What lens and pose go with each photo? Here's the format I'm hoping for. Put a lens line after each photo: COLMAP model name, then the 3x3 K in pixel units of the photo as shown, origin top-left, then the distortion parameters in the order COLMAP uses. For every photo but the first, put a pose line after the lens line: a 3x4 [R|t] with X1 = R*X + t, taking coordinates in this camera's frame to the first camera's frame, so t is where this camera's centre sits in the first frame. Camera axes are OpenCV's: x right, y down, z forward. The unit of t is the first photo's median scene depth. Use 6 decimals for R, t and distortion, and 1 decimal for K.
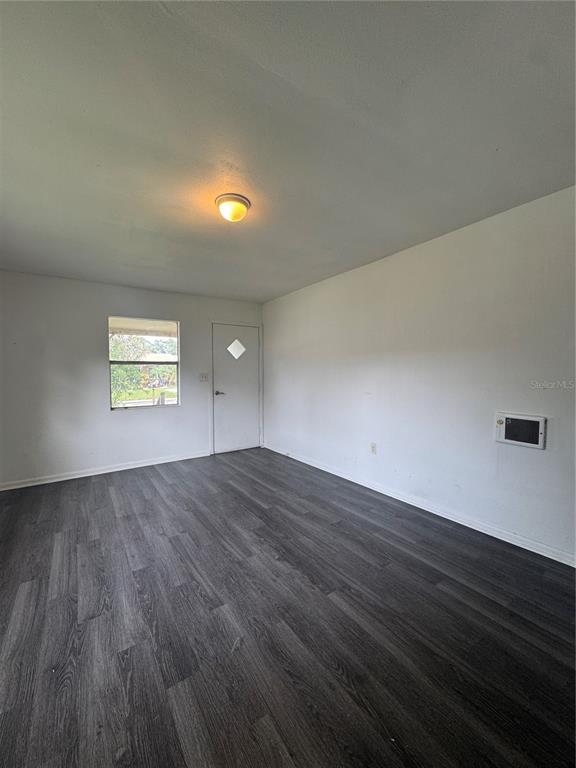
lens RADIAL K [[307.5, 0, 290.3], [0, 307.5, 381.8], [0, 0, 1]] dist [-0.007484, 0.000355]
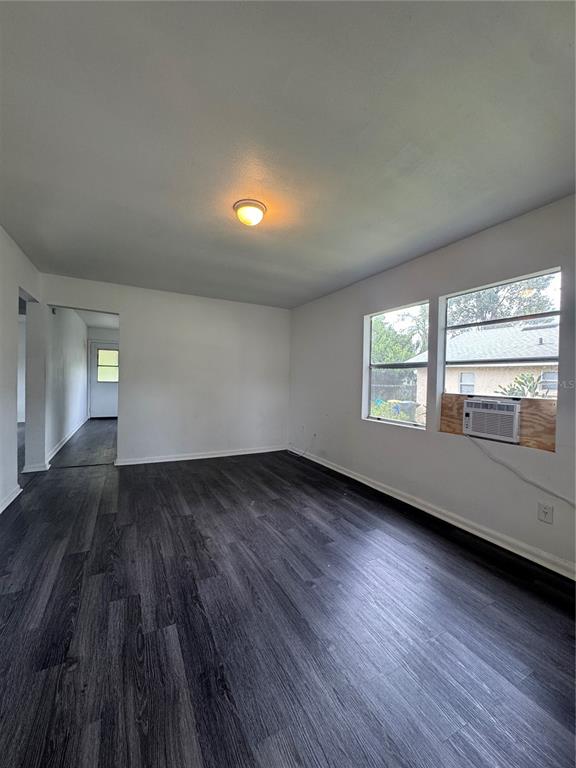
lens RADIAL K [[307.5, 0, 289.1], [0, 307.5, 385.0], [0, 0, 1]] dist [-0.007484, 0.000355]
pose [[-0.992344, -0.018352, 0.122136, -0.359228], [-0.011922, 0.998514, 0.053167, -0.022707], [-0.122930, 0.051304, -0.991088, 1.616480]]
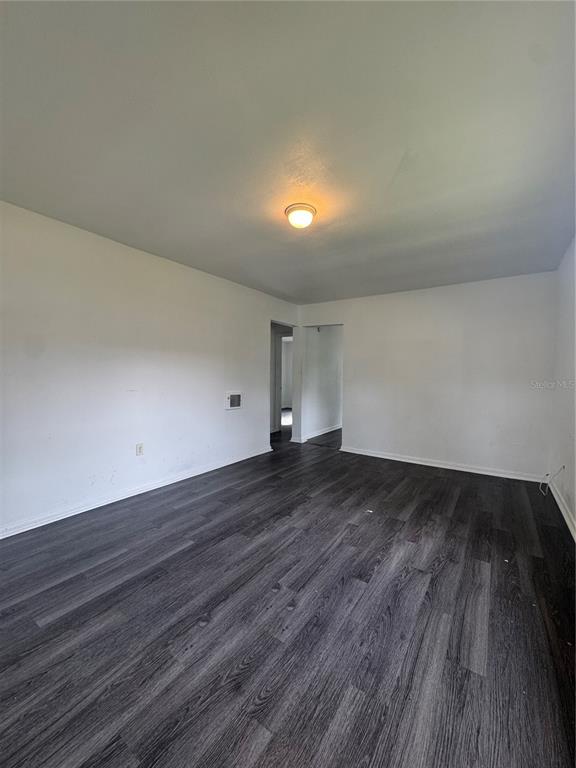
lens RADIAL K [[307.5, 0, 285.9], [0, 307.5, 383.0], [0, 0, 1]] dist [-0.007484, 0.000355]
pose [[-0.349566, -0.018495, 0.936729, -0.953224], [0.028796, 0.999121, 0.030473, -0.000067], [-0.936469, 0.037627, -0.348726, 1.144110]]
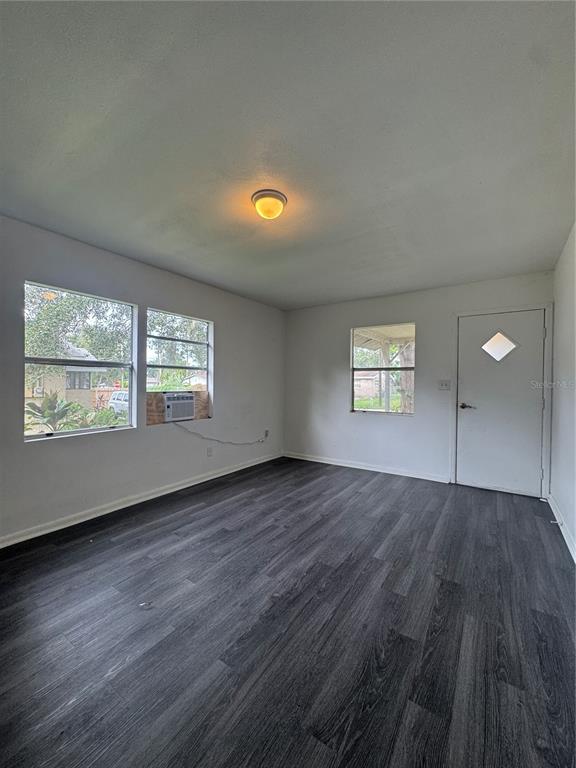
lens RADIAL K [[307.5, 0, 287.0], [0, 307.5, 385.7], [0, 0, 1]] dist [-0.007484, 0.000355]
pose [[0.360528, 0.018905, -0.932557, 0.587995], [-0.042495, 0.999089, 0.003825, 0.002610], [0.931780, 0.038250, 0.361004, 0.571171]]
